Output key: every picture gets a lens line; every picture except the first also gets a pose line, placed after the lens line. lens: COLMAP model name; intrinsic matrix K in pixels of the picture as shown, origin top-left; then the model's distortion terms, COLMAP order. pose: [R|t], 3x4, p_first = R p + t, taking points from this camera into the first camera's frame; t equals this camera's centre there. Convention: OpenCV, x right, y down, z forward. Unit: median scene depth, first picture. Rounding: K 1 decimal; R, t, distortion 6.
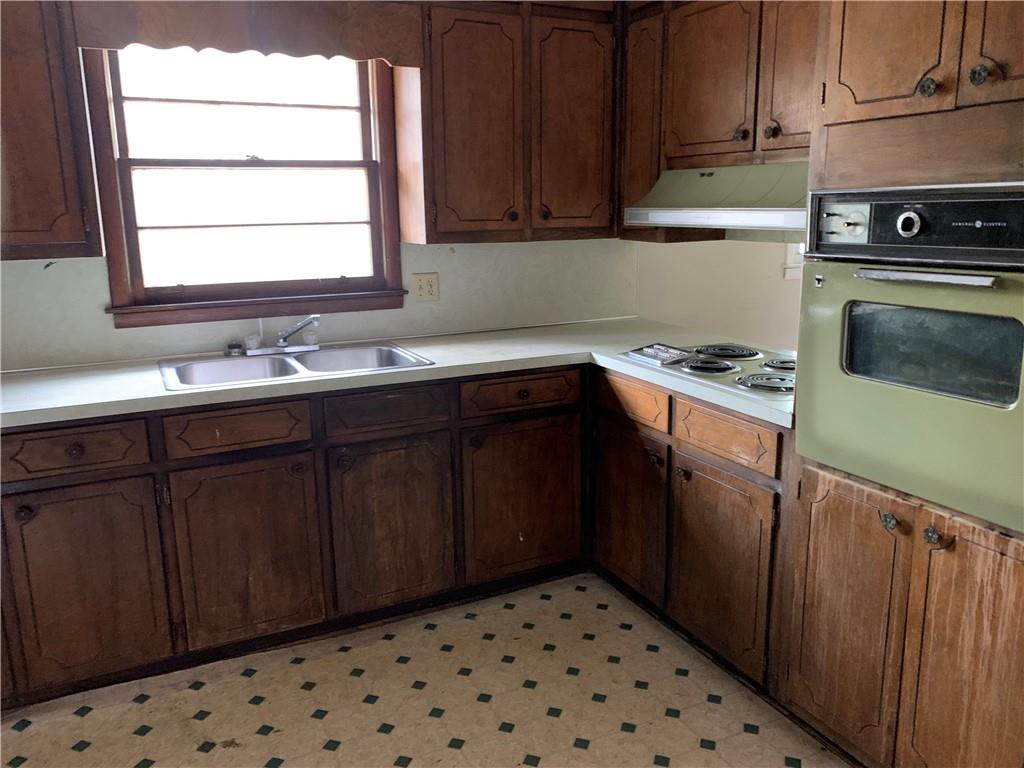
lens RADIAL K [[800.1, 0, 517.0], [0, 800.1, 383.3], [0, 0, 1]] dist [0.061344, -0.082697]
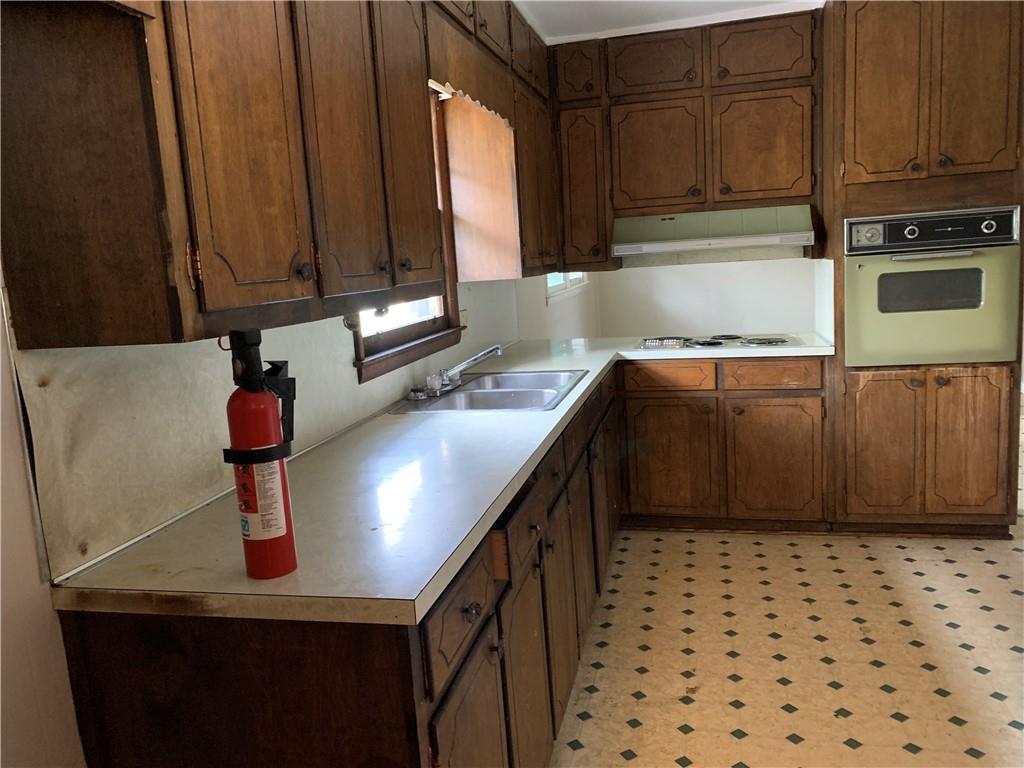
lens RADIAL K [[800.1, 0, 513.8], [0, 800.1, 383.8], [0, 0, 1]] dist [0.061344, -0.082697]
pose [[0.622804, -0.147388, 0.768370, -1.396573], [0.222343, 0.974945, 0.006793, -0.047157], [-0.750119, 0.166611, 0.639970, 0.399763]]
